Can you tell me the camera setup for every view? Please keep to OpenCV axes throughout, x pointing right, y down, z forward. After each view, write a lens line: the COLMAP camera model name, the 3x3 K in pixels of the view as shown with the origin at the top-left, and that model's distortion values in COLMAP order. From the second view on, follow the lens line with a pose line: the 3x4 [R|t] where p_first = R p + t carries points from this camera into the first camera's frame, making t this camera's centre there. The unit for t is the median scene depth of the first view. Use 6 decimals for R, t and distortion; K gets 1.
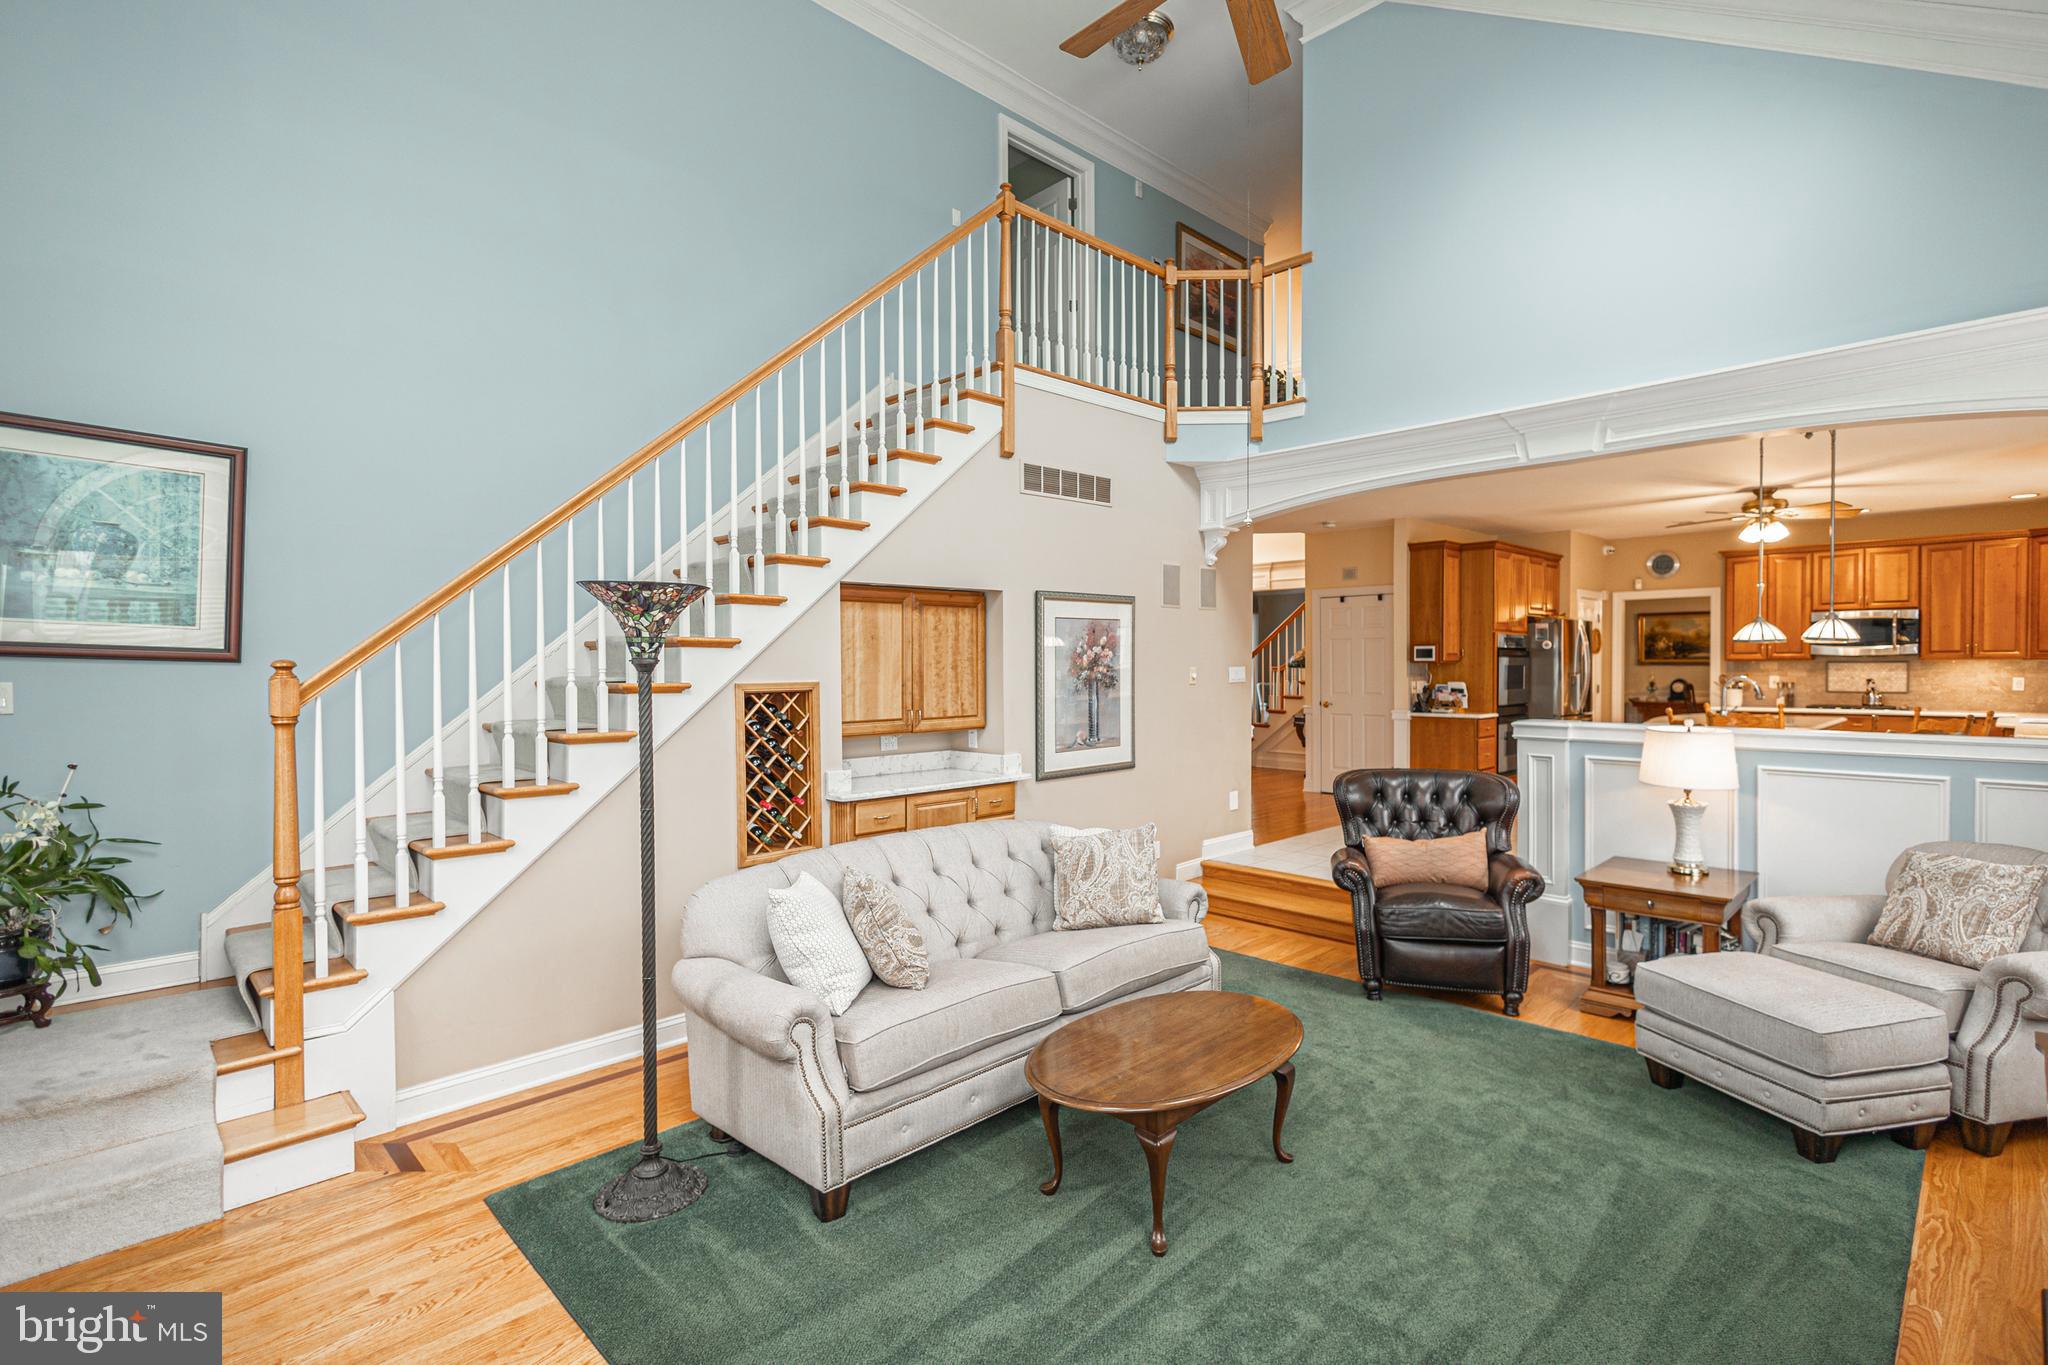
lens RADIAL K [[958.5, 0, 1046.5], [0, 958.5, 686.9], [0, 0, 1]] dist [0.013071, -0.004017]
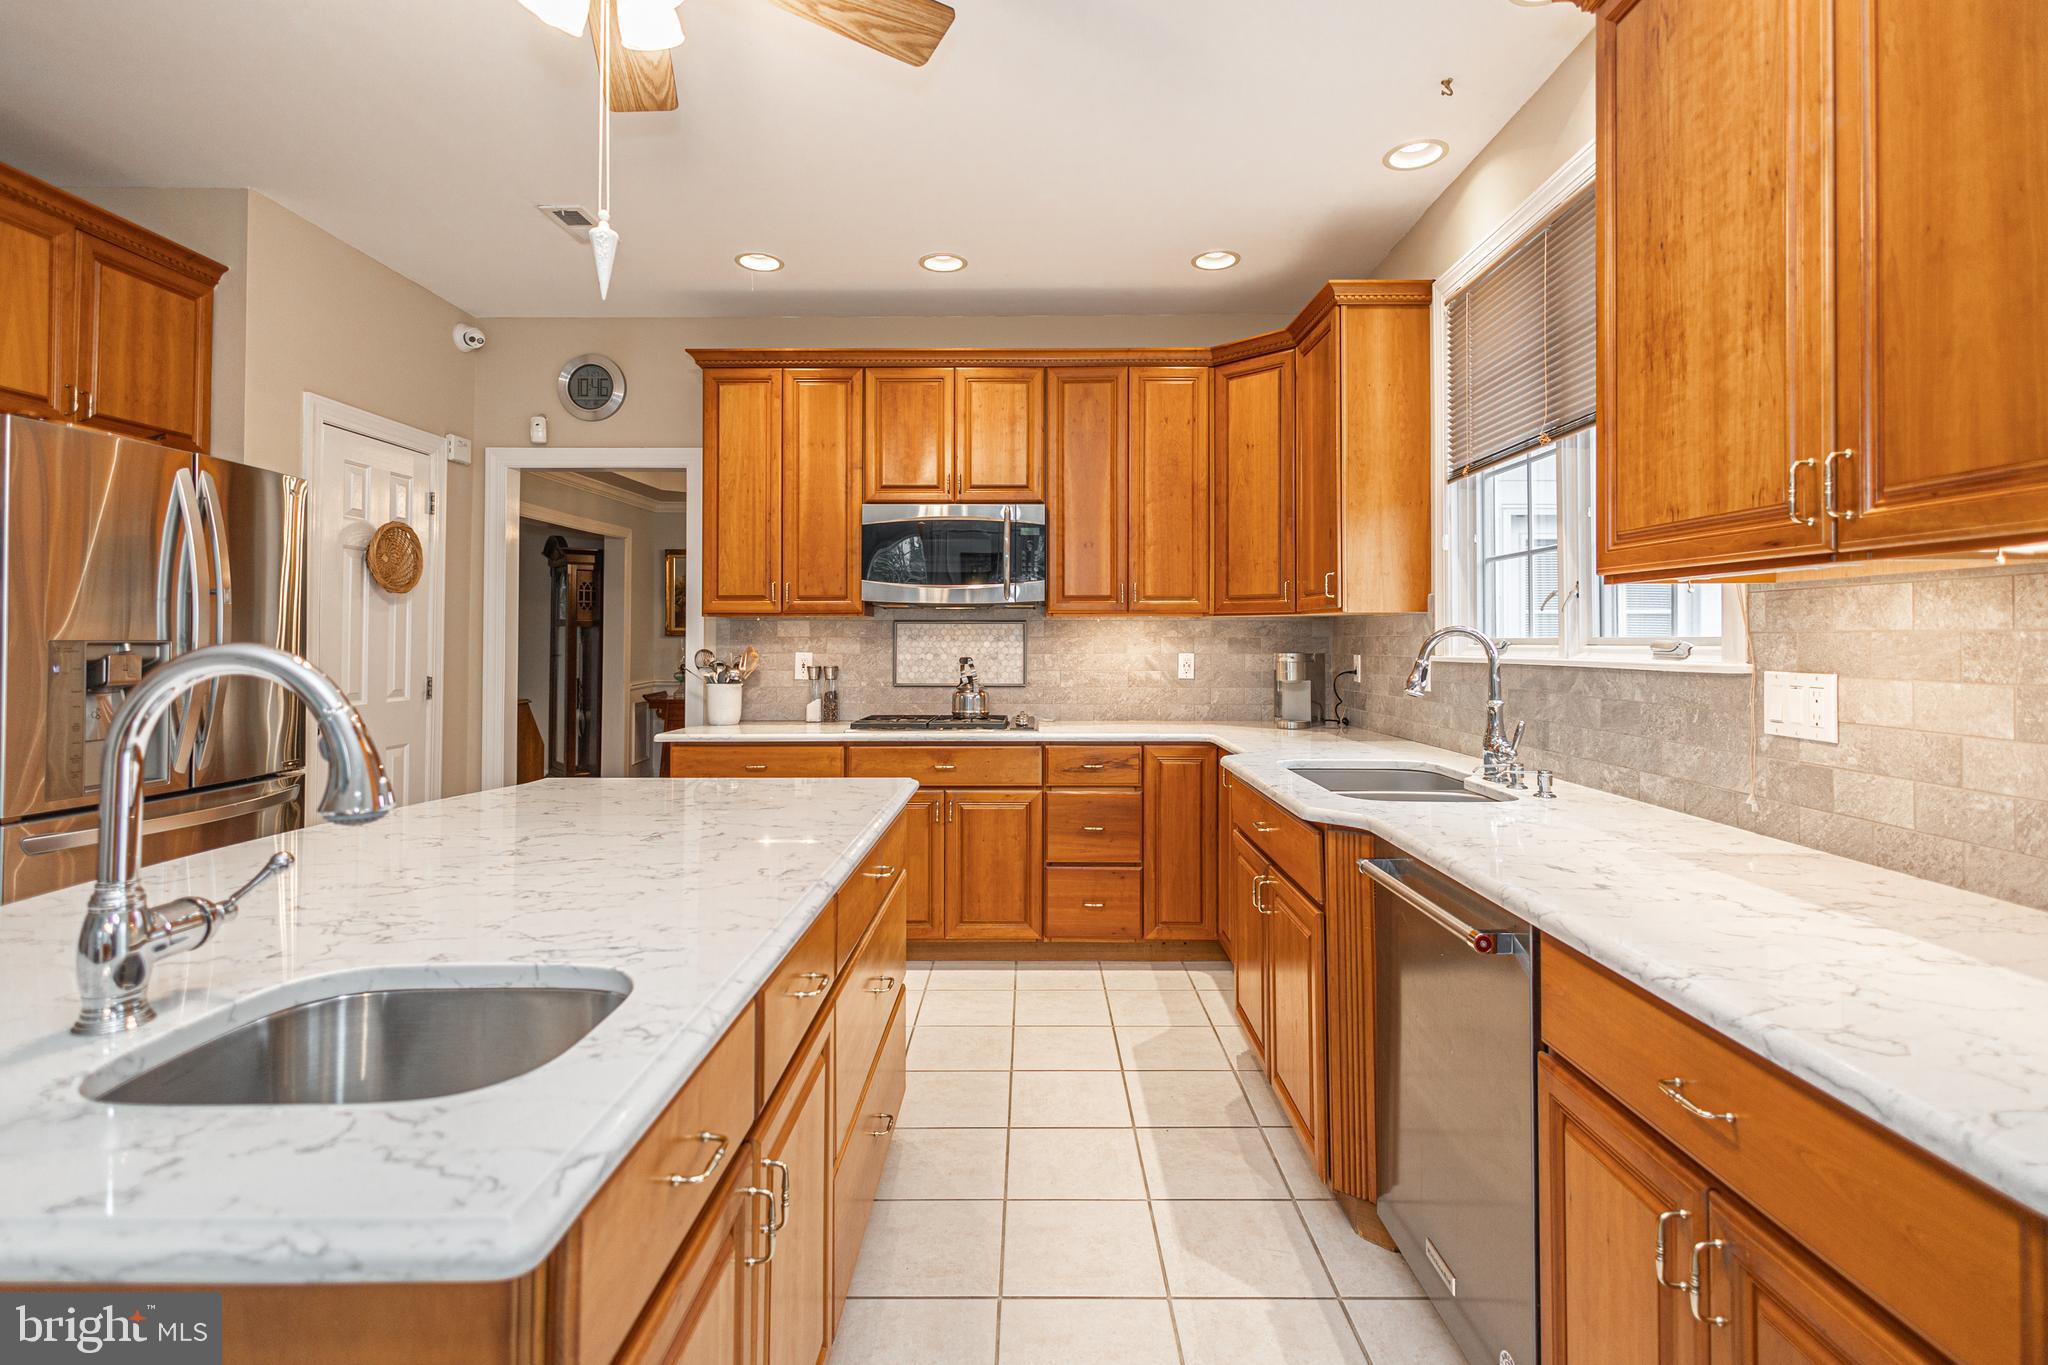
lens RADIAL K [[958.5, 0, 1000.6], [0, 958.5, 622.0], [0, 0, 1]] dist [0.013071, -0.004017]
pose [[0.723154, 0.020006, 0.690397, 0.683877], [0.011011, 0.999119, -0.040486, -0.008240], [-0.690599, 0.036879, 0.722297, 0.818996]]
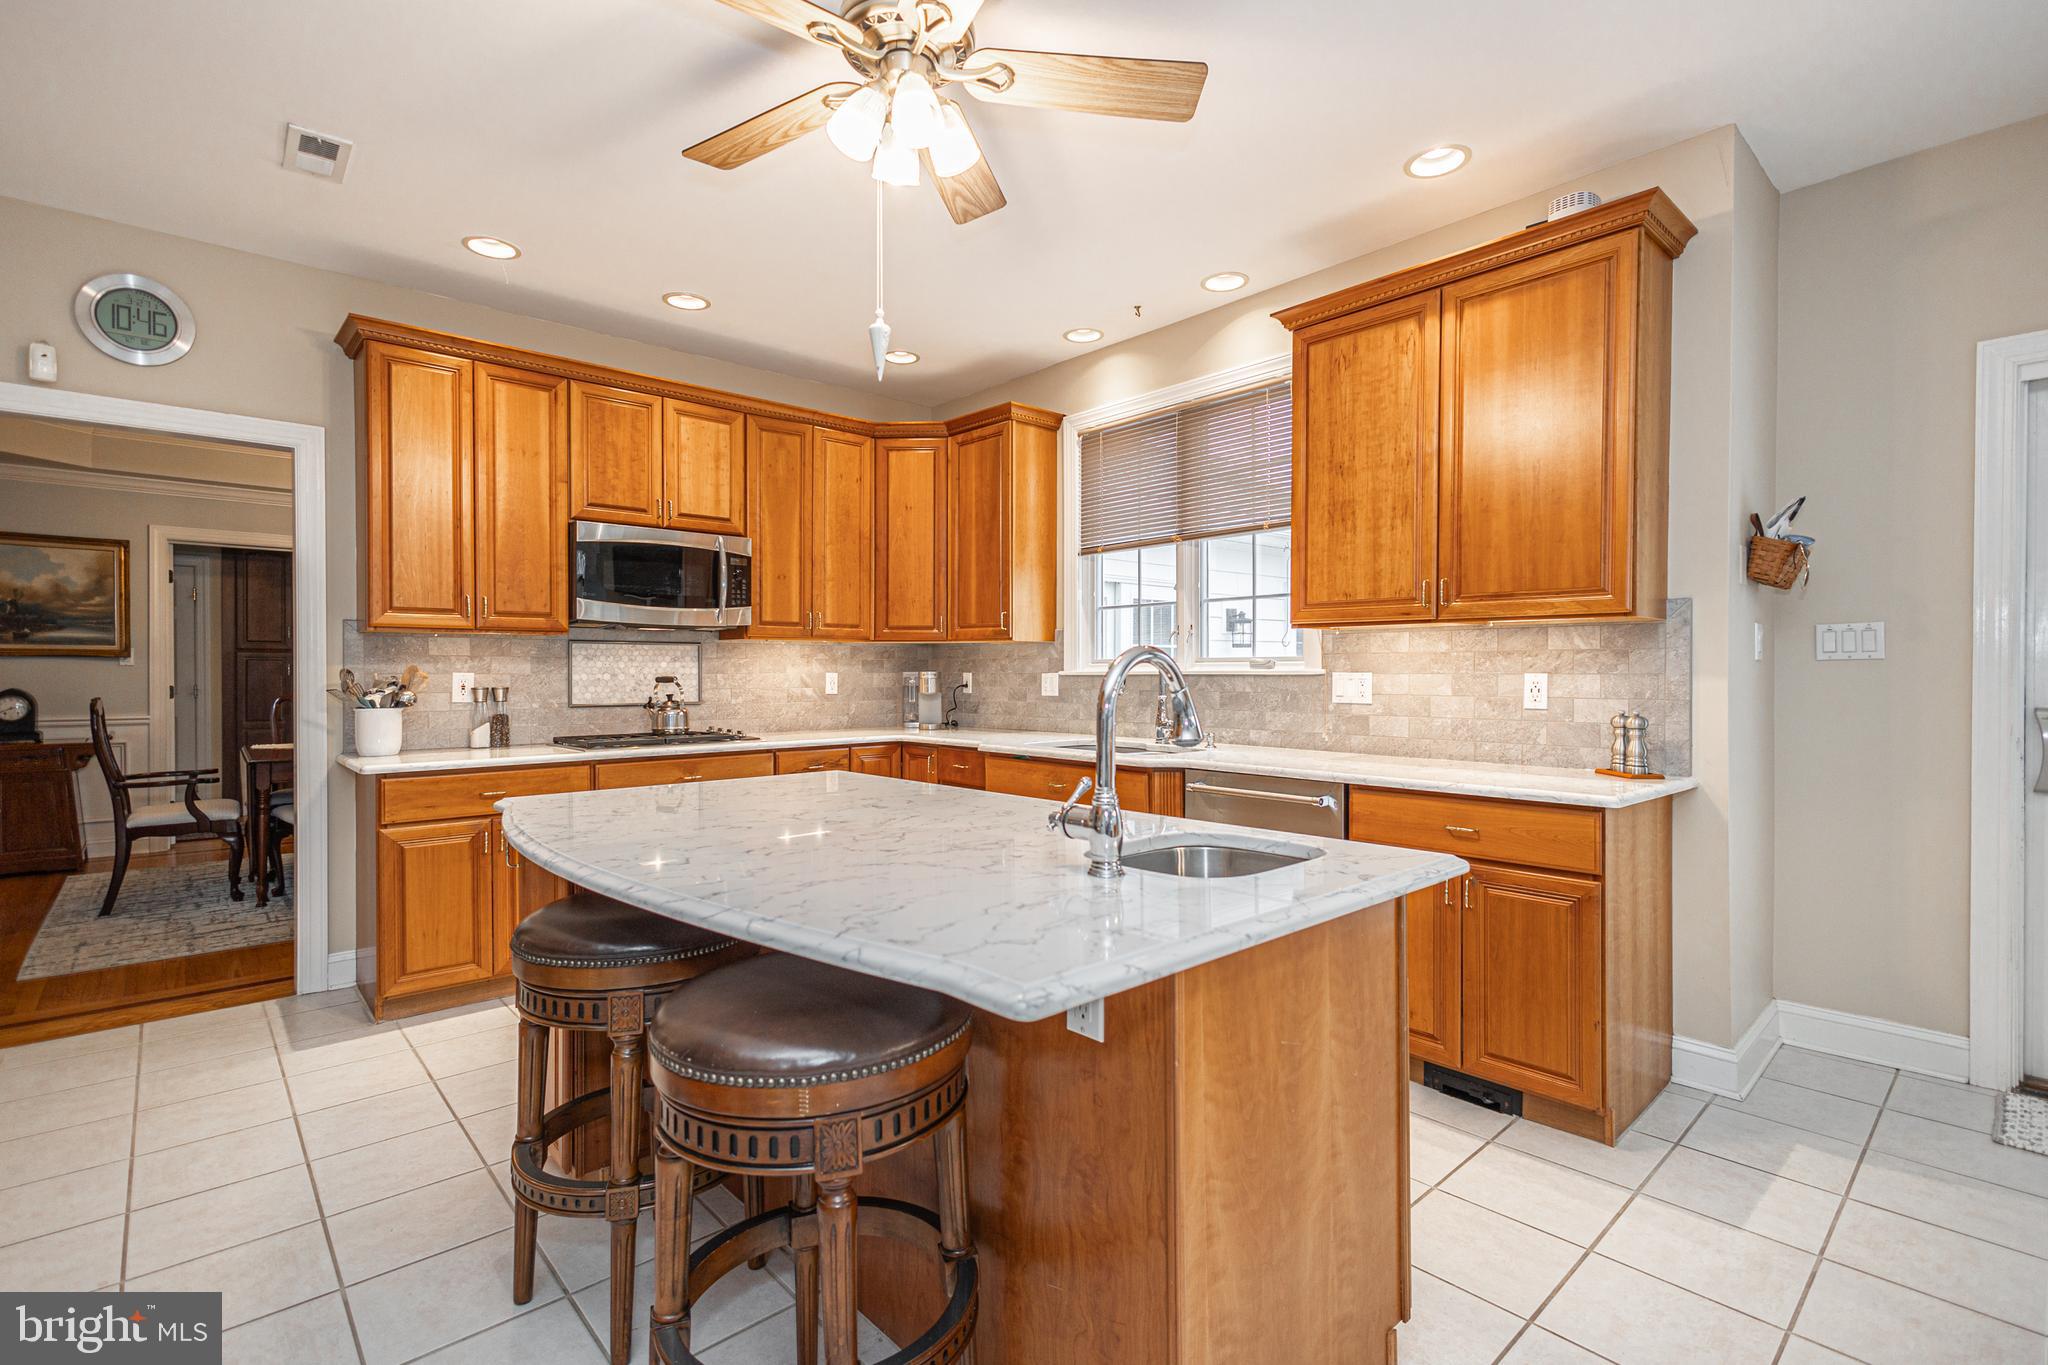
lens RADIAL K [[958.5, 0, 1009.1], [0, 958.5, 676.2], [0, 0, 1]] dist [0.013071, -0.004017]
pose [[0.074755, 0.000795, 0.997202, 0.489285], [0.022971, 0.999733, -0.002519, -0.004443], [-0.996937, 0.023095, 0.074716, 0.984552]]
